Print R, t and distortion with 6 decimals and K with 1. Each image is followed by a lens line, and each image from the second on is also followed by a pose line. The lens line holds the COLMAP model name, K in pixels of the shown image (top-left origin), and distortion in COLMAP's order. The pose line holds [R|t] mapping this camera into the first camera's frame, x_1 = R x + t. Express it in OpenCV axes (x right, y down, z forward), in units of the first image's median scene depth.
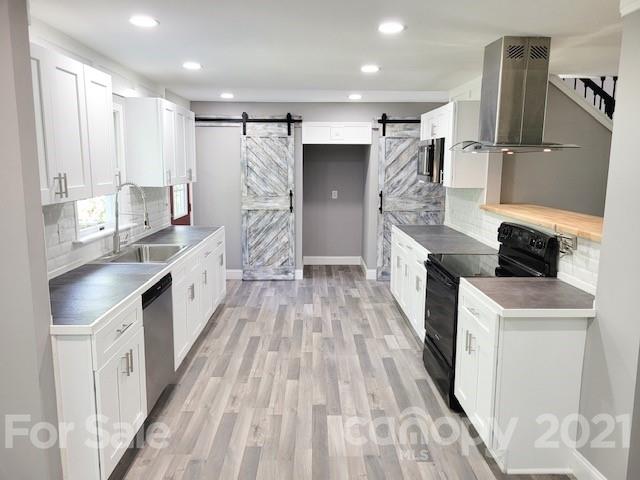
lens RADIAL K [[481.2, 0, 324.9], [0, 481.2, 237.8], [0, 0, 1]] dist [0.047540, -0.035336]
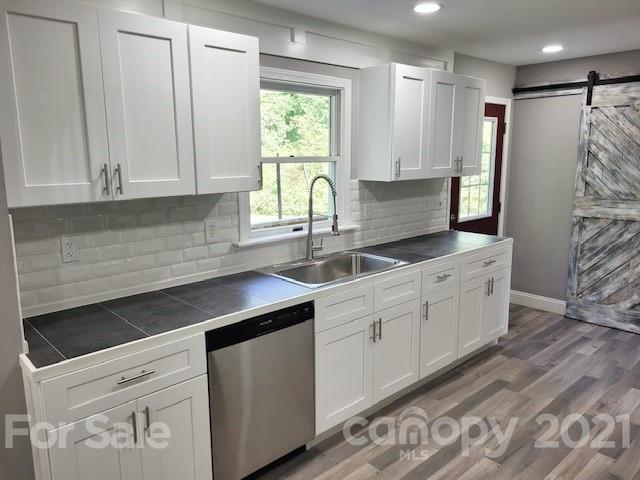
lens RADIAL K [[481.2, 0, 323.3], [0, 481.2, 231.8], [0, 0, 1]] dist [0.047540, -0.035336]
pose [[0.657130, 0.110959, -0.745566, 0.113444], [-0.102143, 0.993091, 0.057769, -0.039782], [0.746824, 0.038193, 0.663924, 0.279858]]
